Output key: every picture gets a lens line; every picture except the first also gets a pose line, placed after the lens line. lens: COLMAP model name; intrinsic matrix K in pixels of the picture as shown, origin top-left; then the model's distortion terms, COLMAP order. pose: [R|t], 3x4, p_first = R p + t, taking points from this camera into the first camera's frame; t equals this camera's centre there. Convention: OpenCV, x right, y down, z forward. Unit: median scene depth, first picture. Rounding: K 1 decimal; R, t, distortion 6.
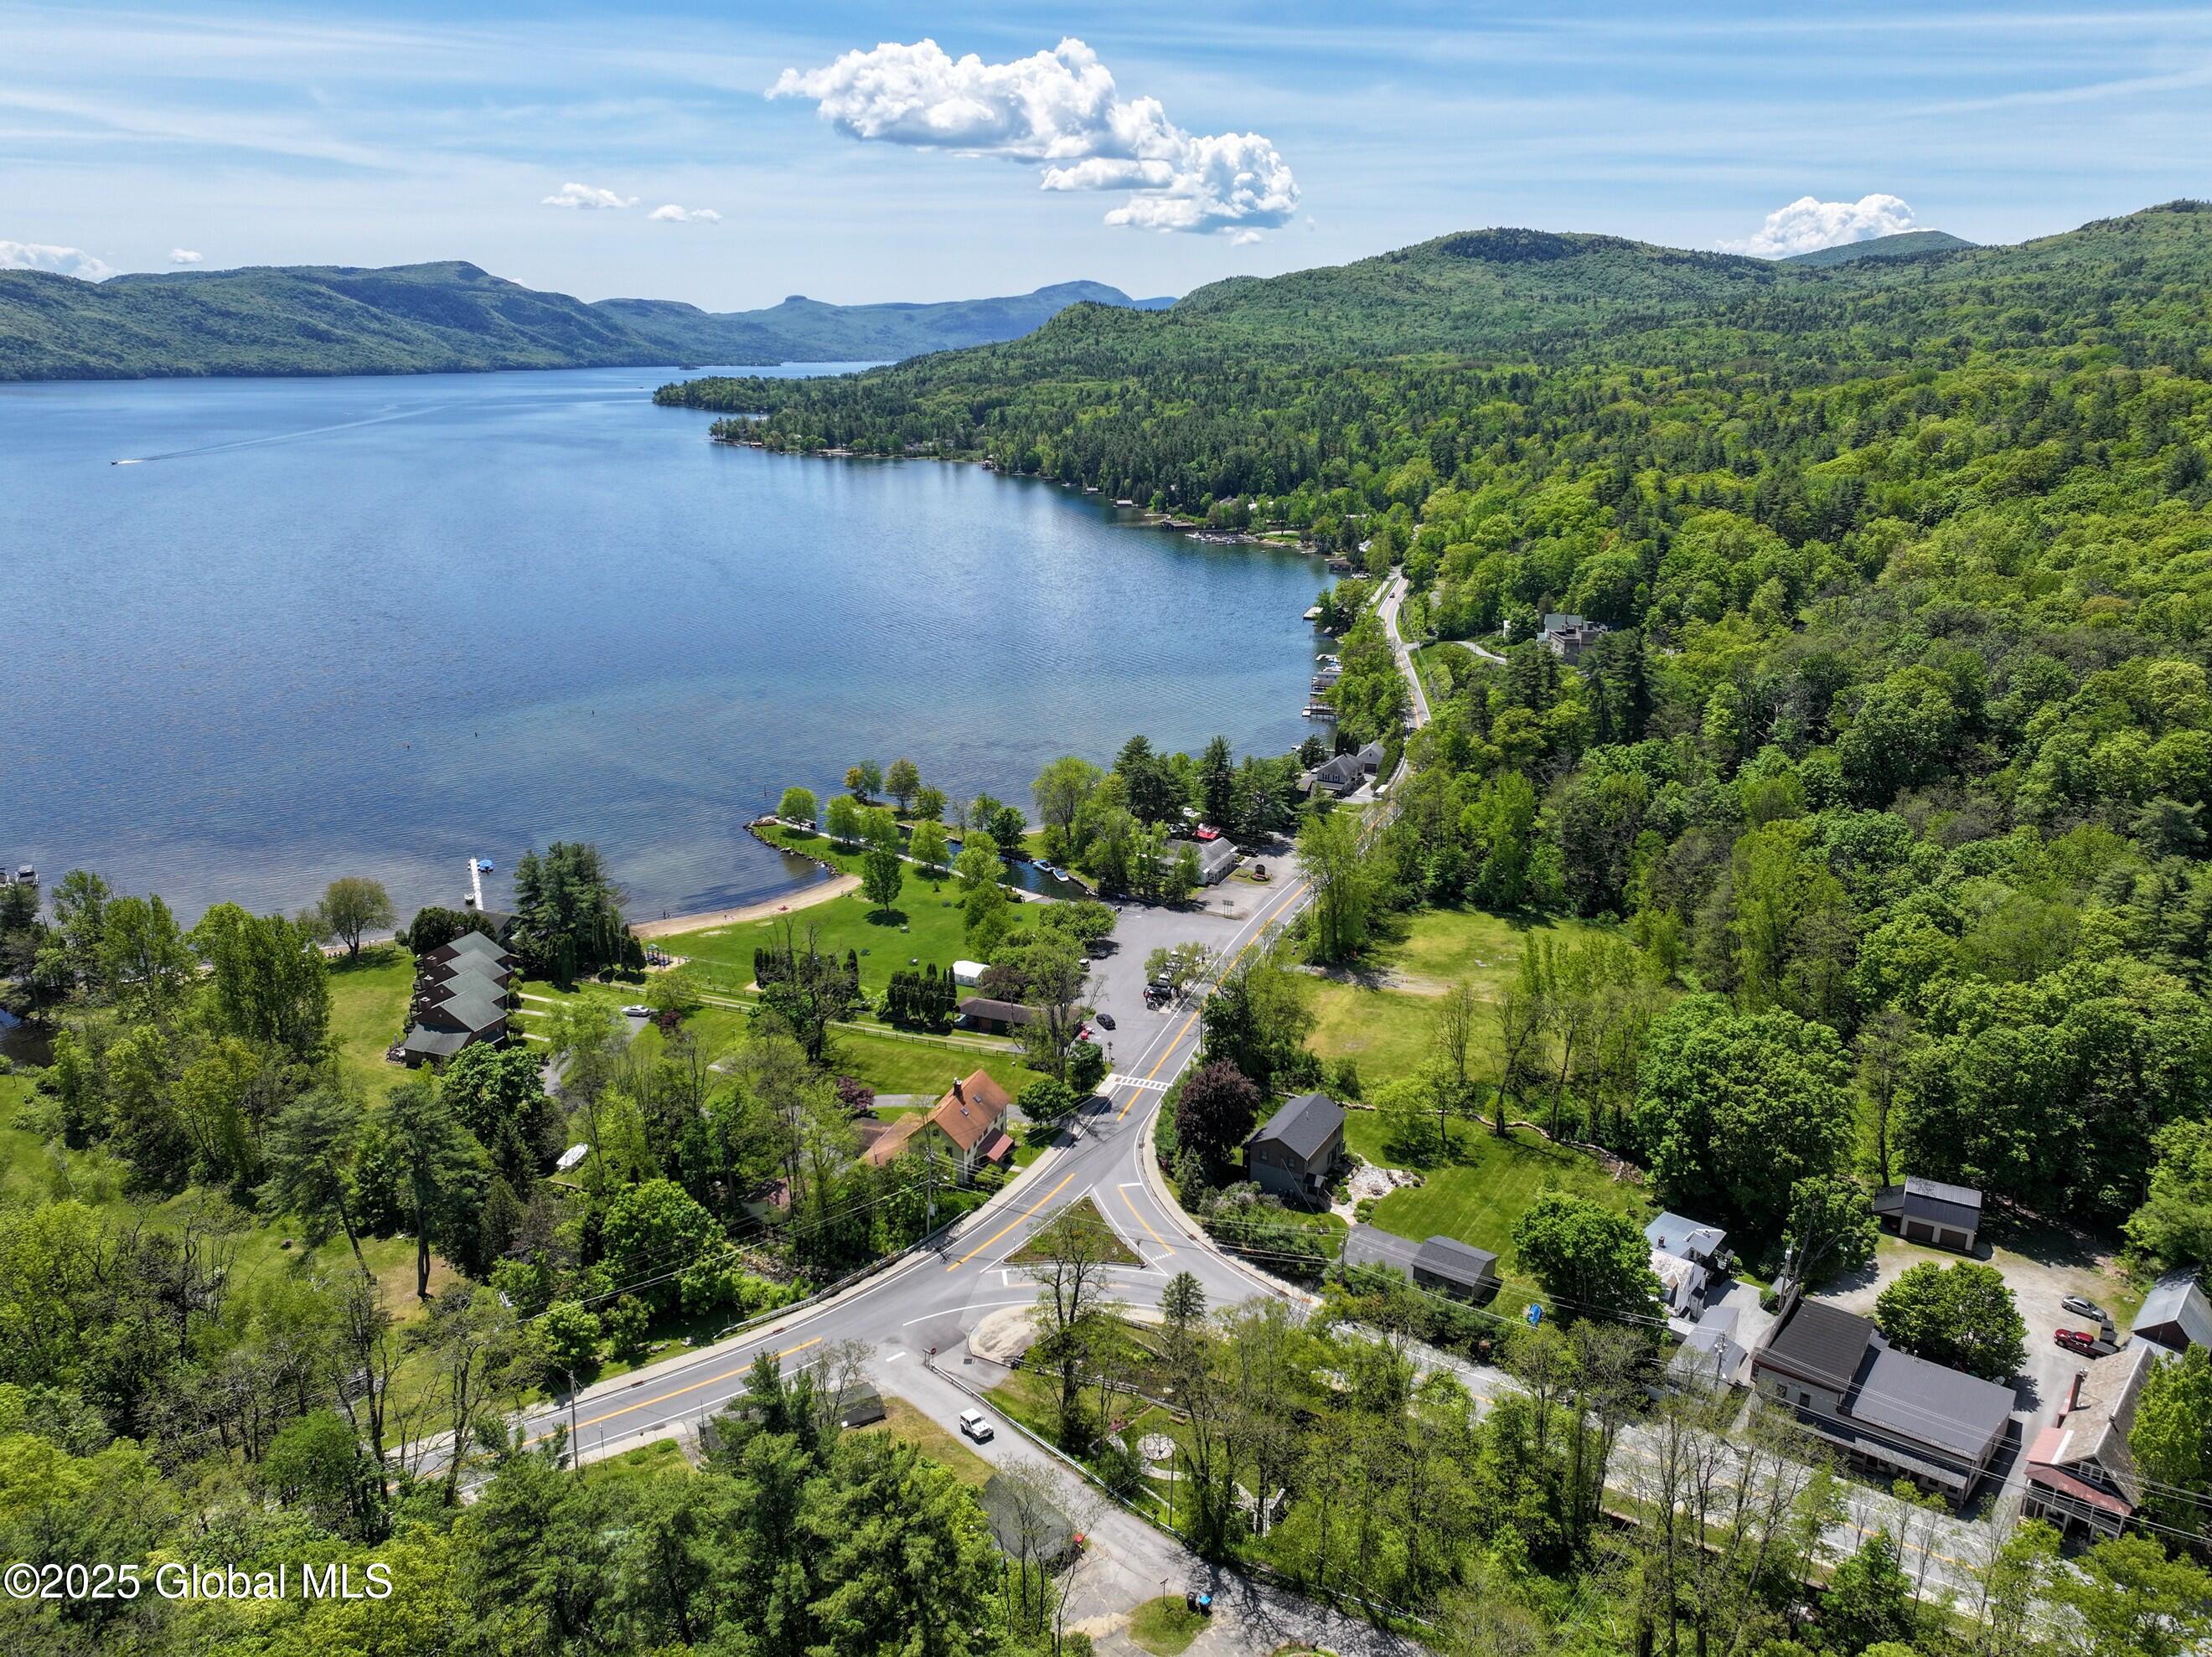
lens RADIAL K [[1562.0, 0, 1110.4], [0, 1562.0, 815.1], [0, 0, 1]] dist [-0.000554, 0.019747]
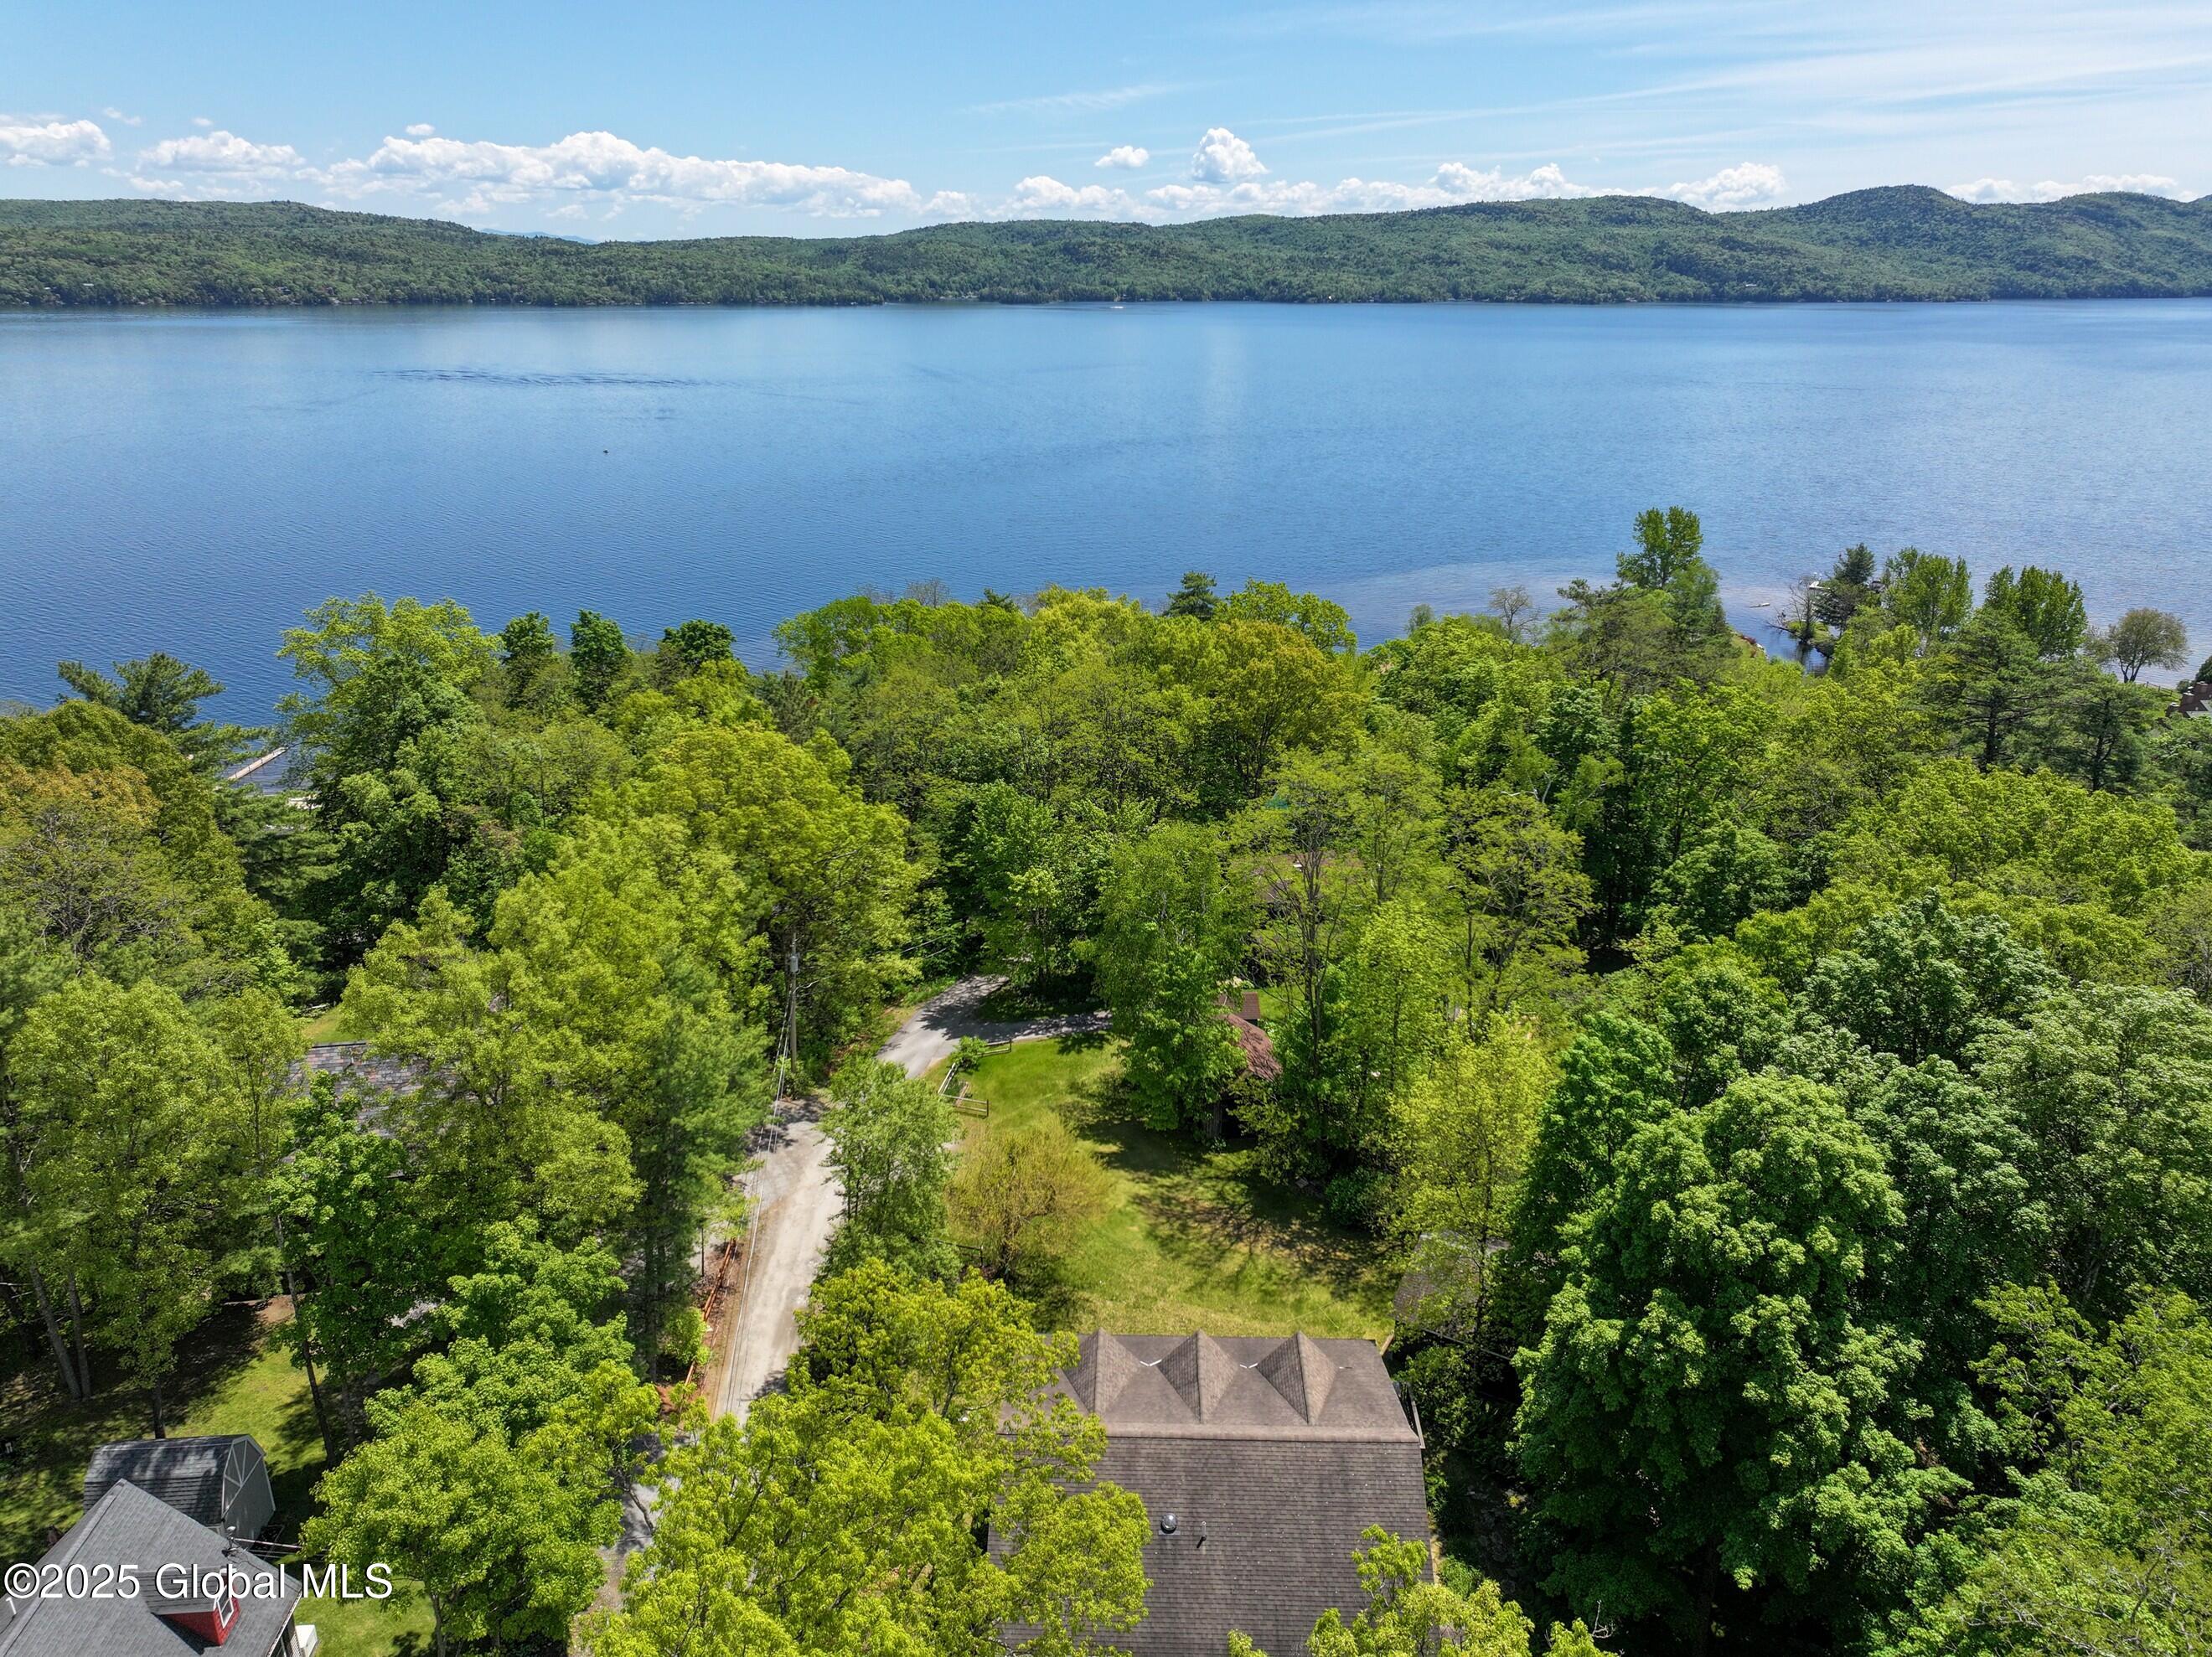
lens RADIAL K [[1562.0, 0, 1108.7], [0, 1562.0, 813.7], [0, 0, 1]] dist [-0.000554, 0.019747]
pose [[0.437232, 0.291316, -0.850860, 0.135010], [-0.261581, 0.946376, 0.189600, 0.190003], [0.860467, 0.139669, 0.489989, -0.042592]]
